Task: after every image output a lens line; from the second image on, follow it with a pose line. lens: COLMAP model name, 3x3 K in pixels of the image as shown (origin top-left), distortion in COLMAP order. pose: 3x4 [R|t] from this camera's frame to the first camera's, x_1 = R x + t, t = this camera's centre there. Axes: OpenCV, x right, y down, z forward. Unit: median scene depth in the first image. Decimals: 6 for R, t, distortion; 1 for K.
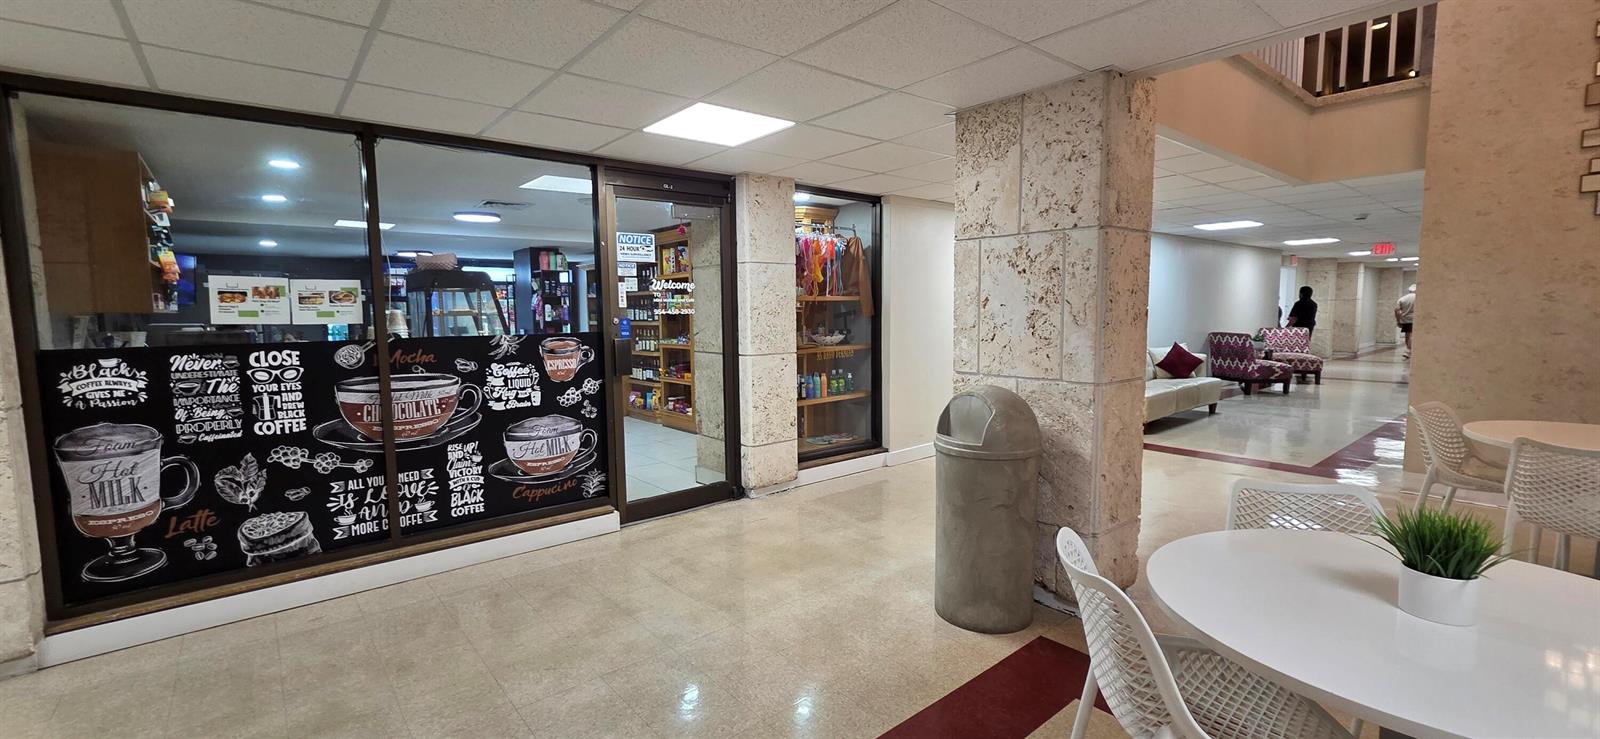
lens RADIAL K [[658.4, 0, 804.5], [0, 658.4, 368.7], [0, 0, 1]] dist [0.001026, -0.000805]
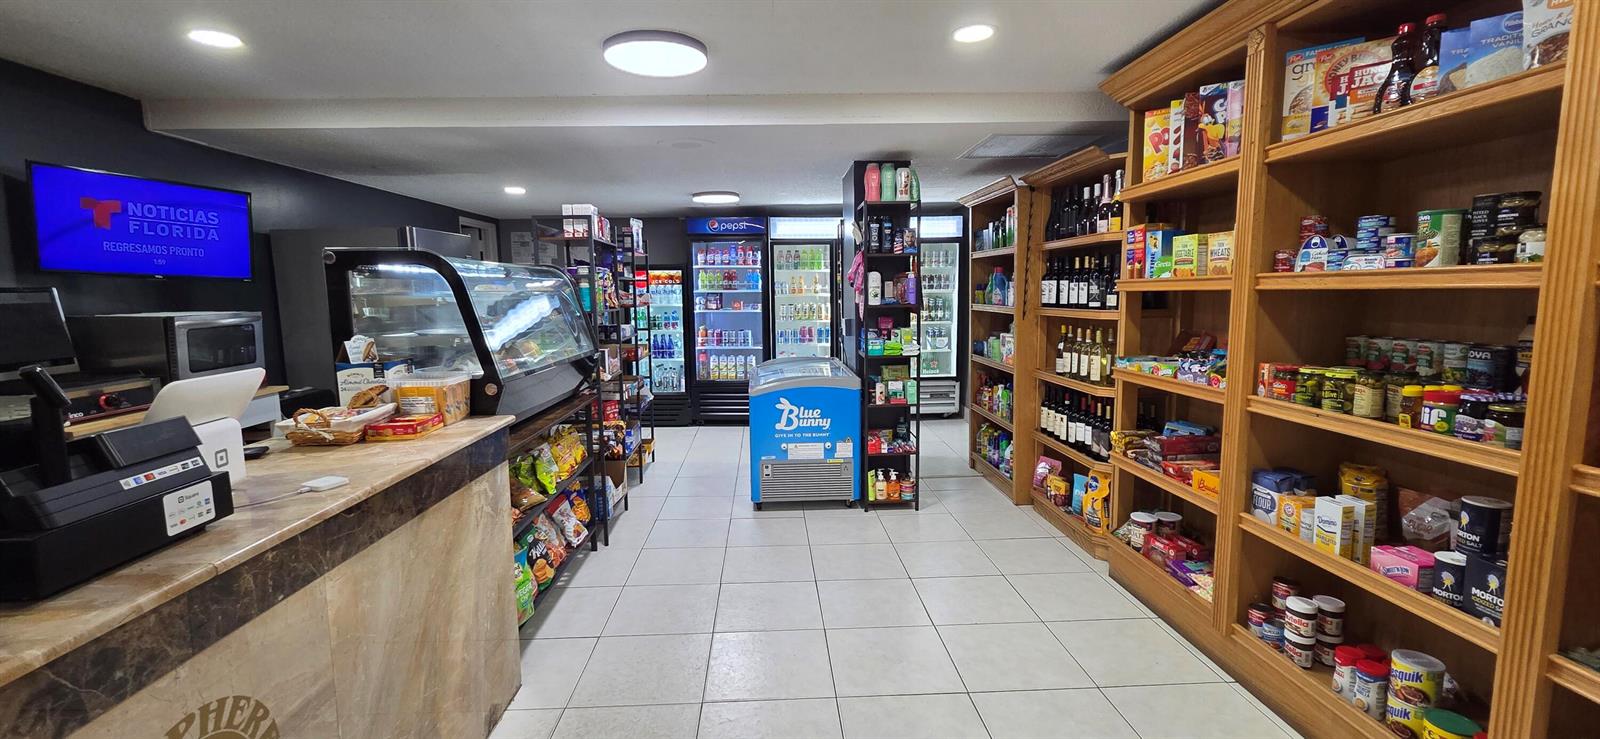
lens RADIAL K [[658.4, 0, 798.5], [0, 658.4, 372.7], [0, 0, 1]] dist [0.001026, -0.000805]
pose [[0.797642, 0.071768, -0.598845, -0.136459], [-0.046520, 0.997258, 0.057552, -0.048472], [0.601334, -0.018048, 0.798794, 0.575823]]
